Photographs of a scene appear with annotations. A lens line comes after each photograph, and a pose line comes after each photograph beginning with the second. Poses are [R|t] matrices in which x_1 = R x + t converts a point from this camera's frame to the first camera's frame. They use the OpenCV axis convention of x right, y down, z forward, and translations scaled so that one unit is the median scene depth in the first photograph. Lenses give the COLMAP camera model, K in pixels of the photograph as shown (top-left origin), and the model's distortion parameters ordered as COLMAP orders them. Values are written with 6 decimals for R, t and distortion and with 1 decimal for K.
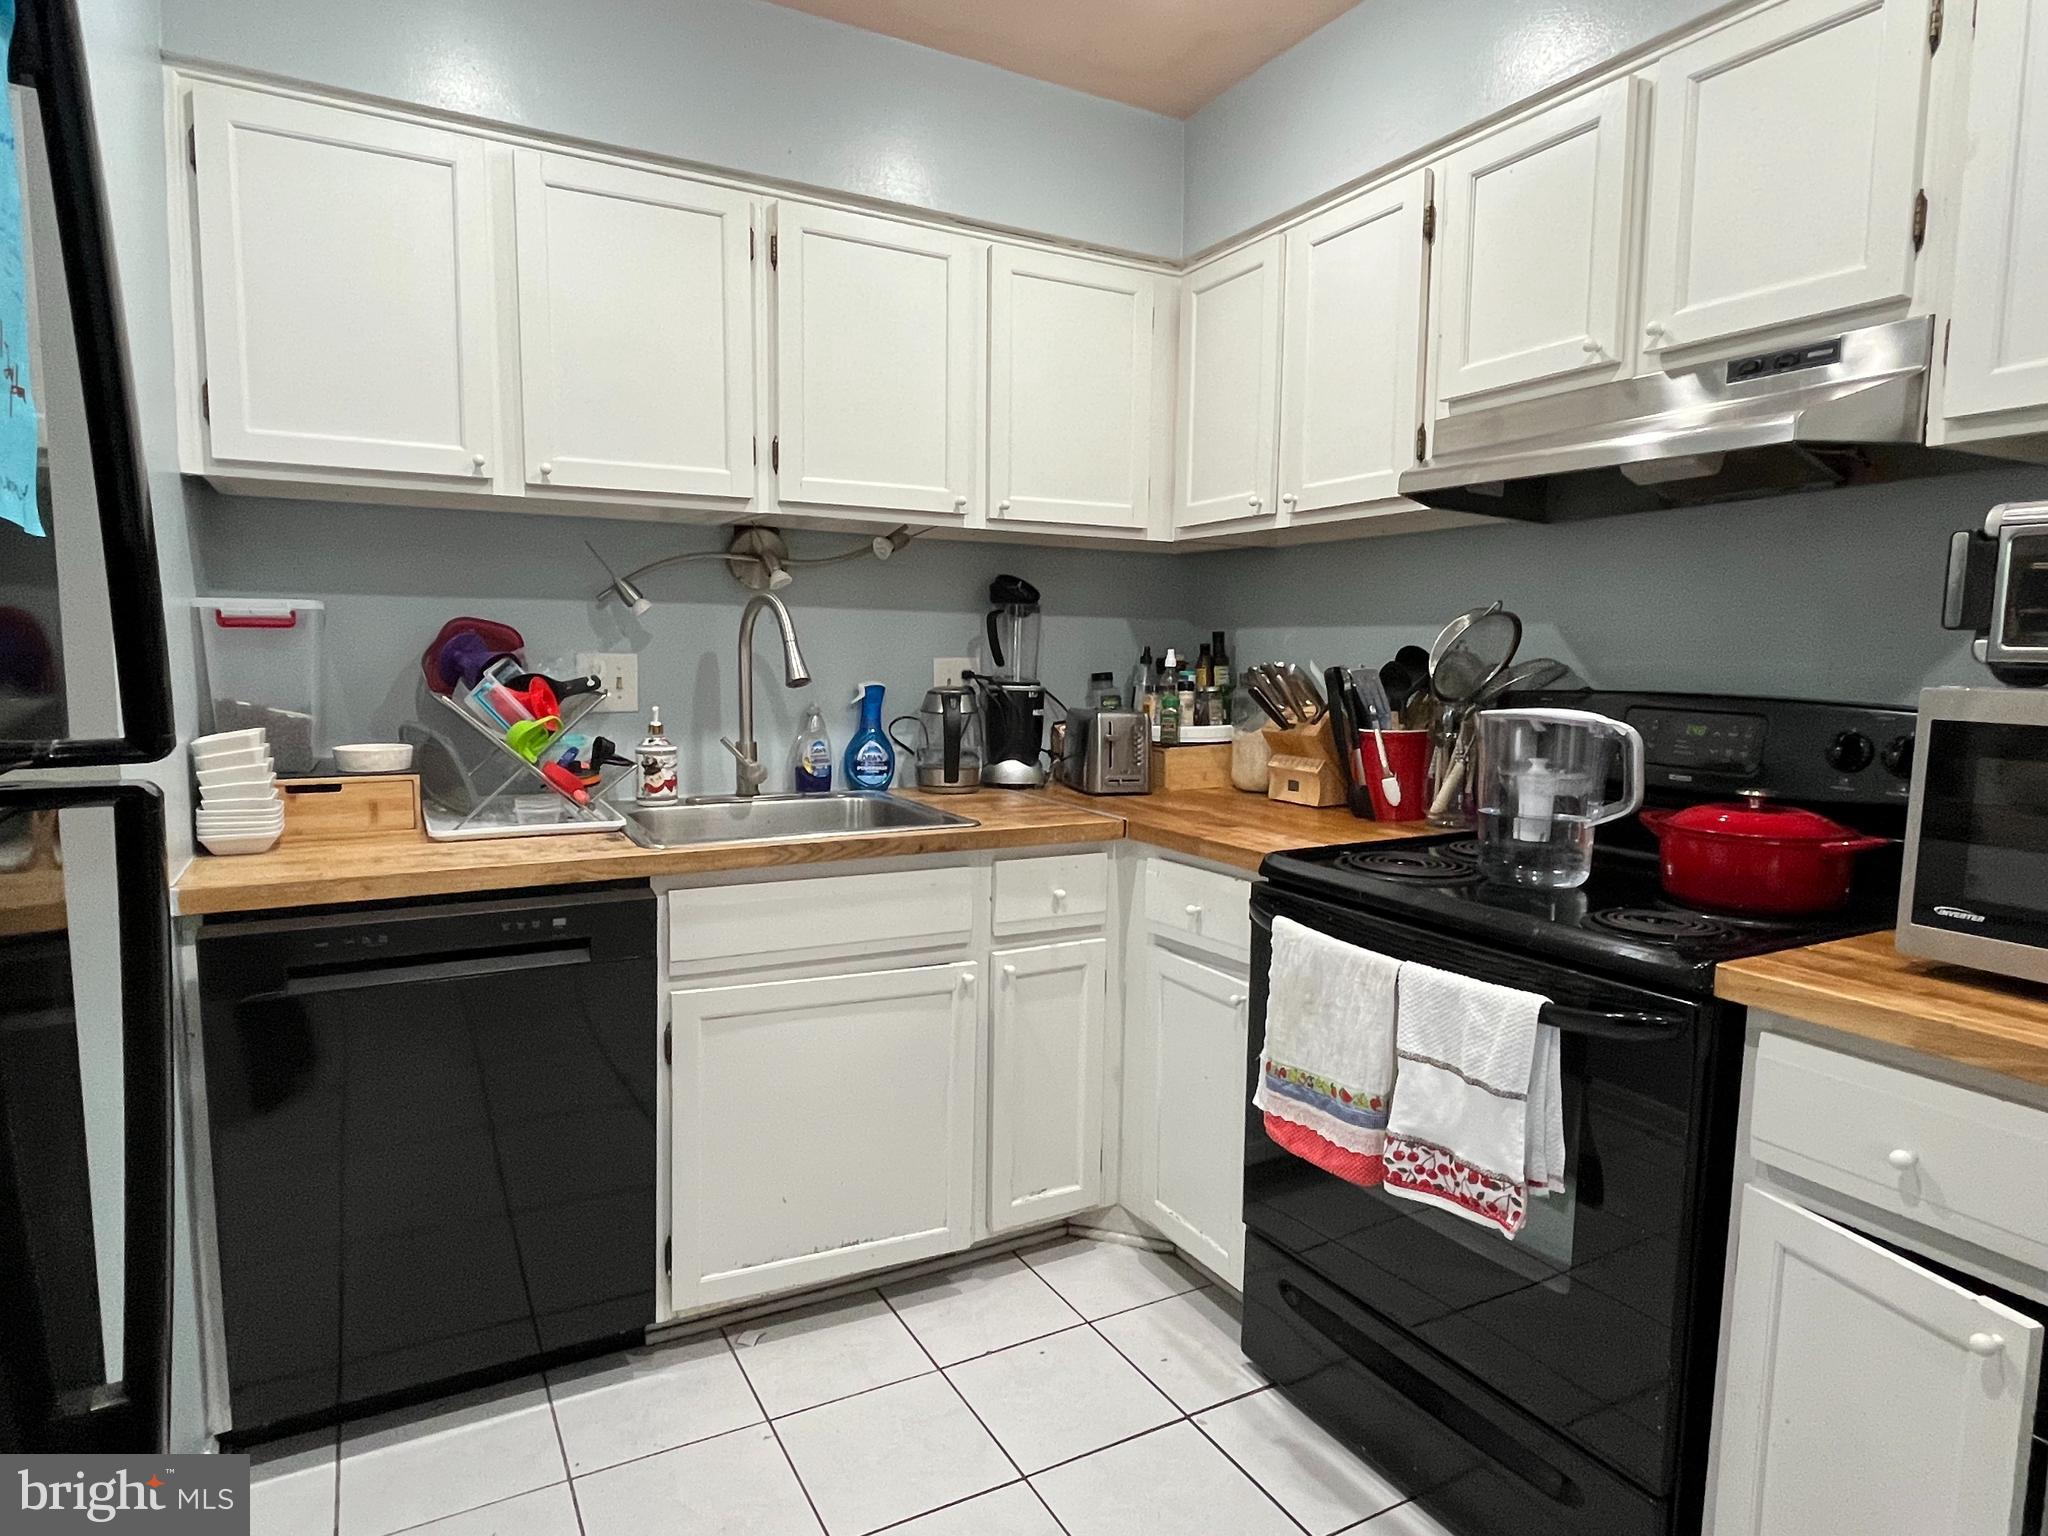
lens RADIAL K [[1178.8, 0, 1024.0], [0, 1178.8, 768.0], [0, 0, 1]] dist [-0.001451, -0.001109]
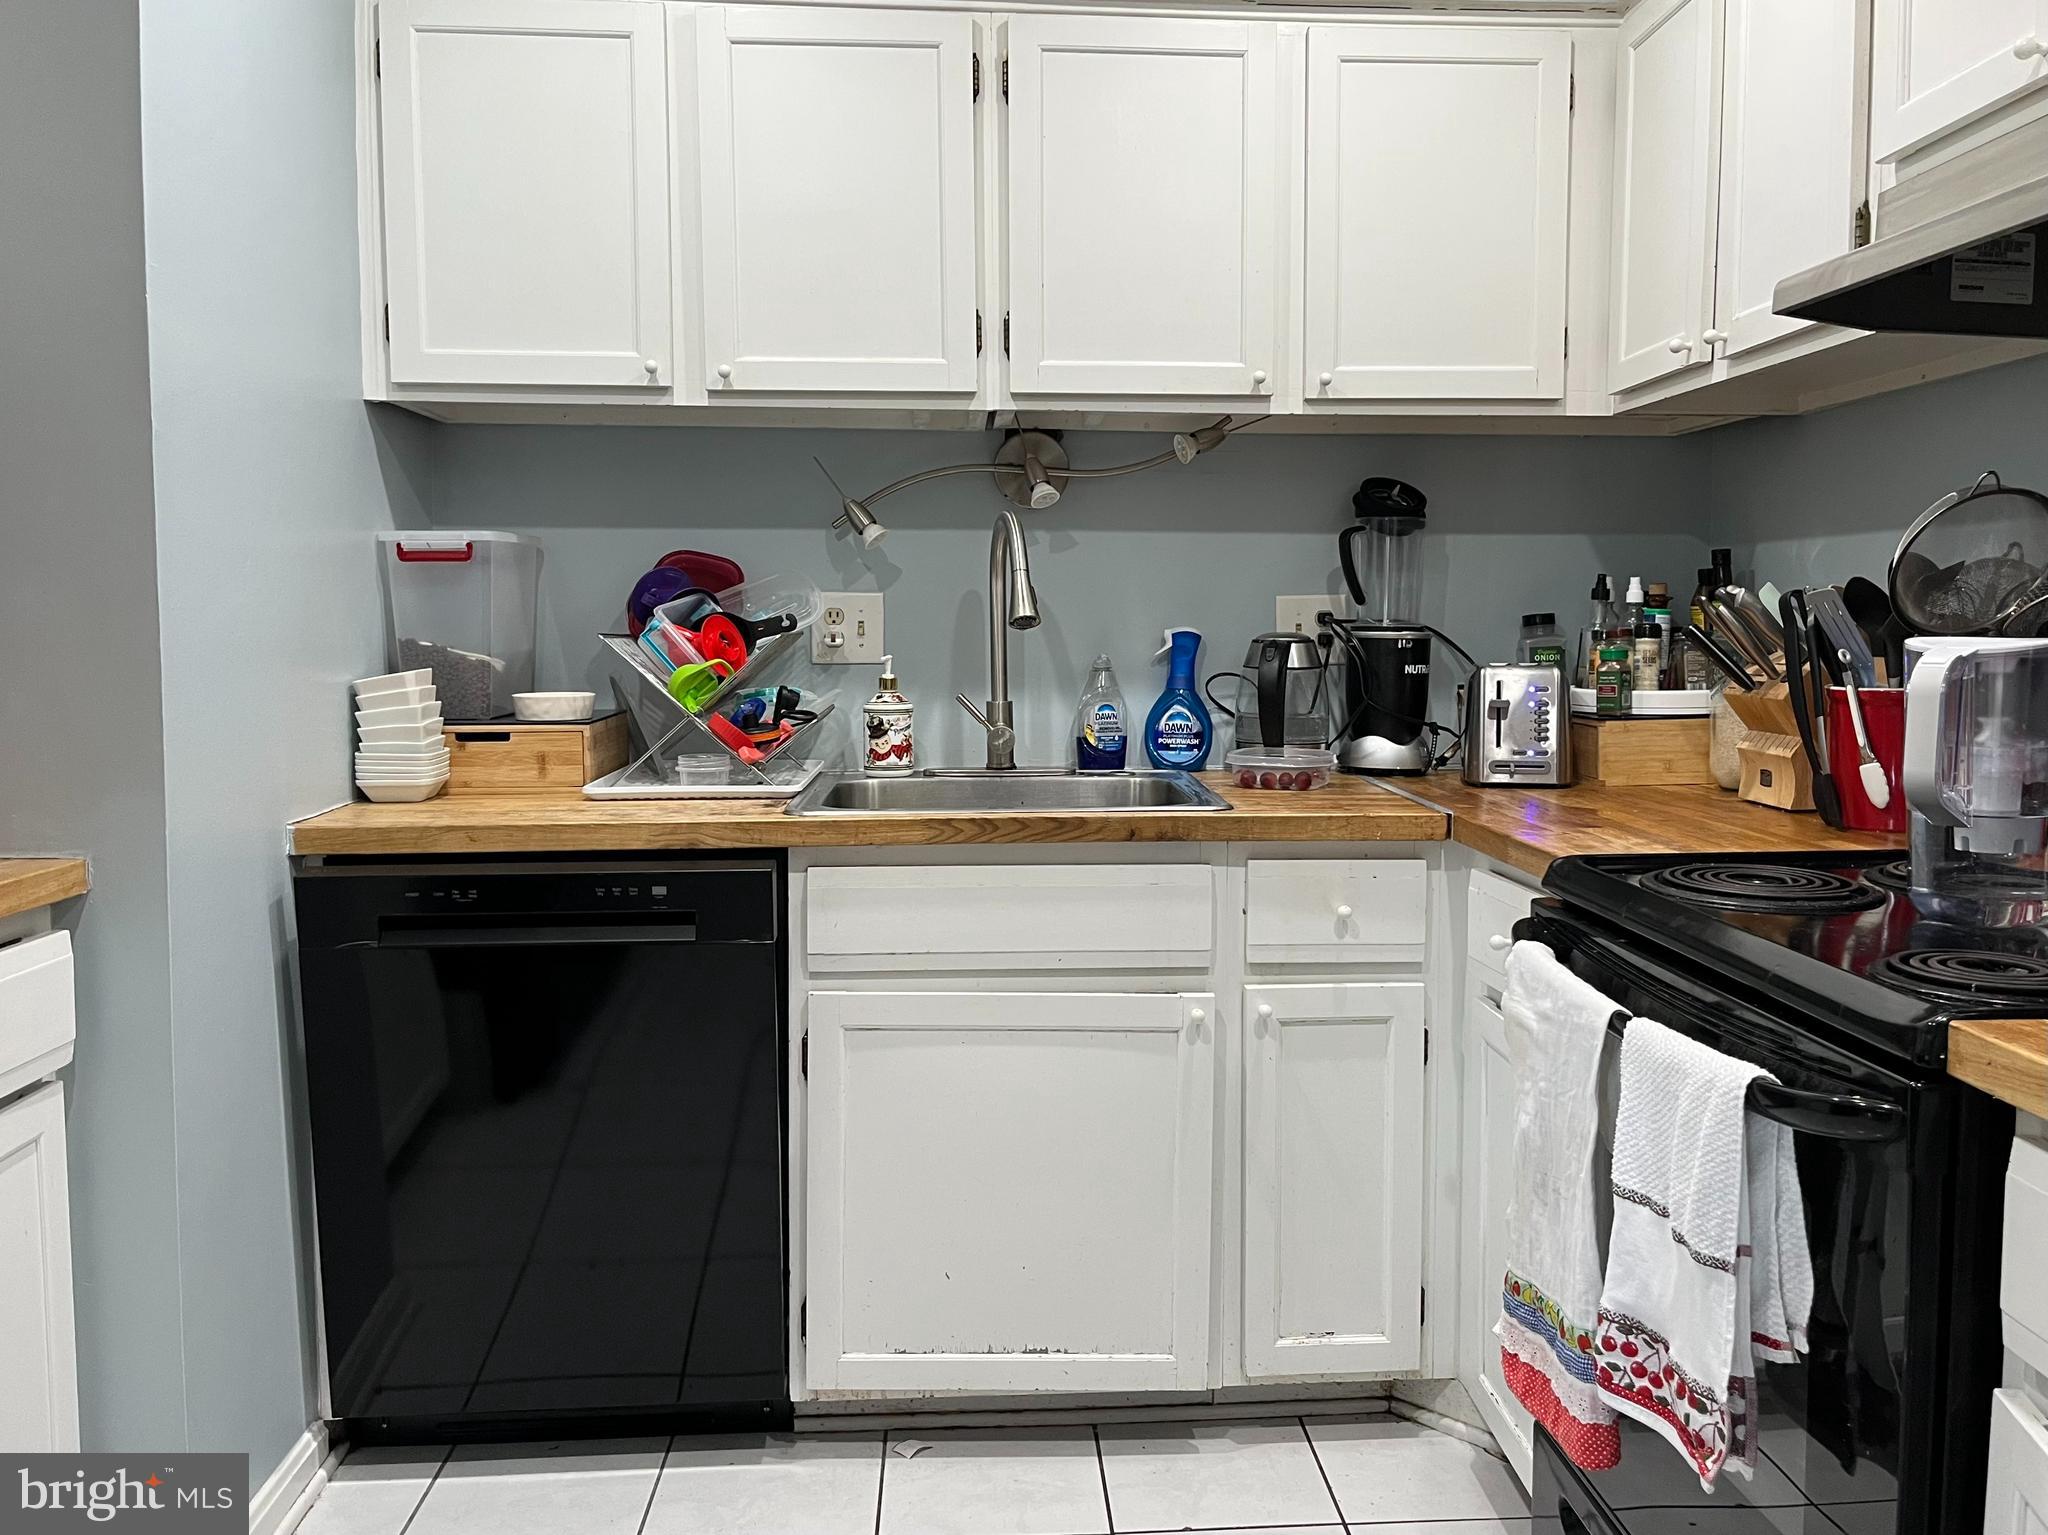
lens RADIAL K [[1666.8, 0, 1088.5], [0, 1666.8, 733.8], [0, 0, 1]] dist [0.071055, -0.104760]
pose [[0.912282, 0.016853, -0.409216, 0.293811], [-0.030302, 0.999192, -0.026402, 0.029094], [0.408440, 0.036487, 0.912055, 0.005396]]
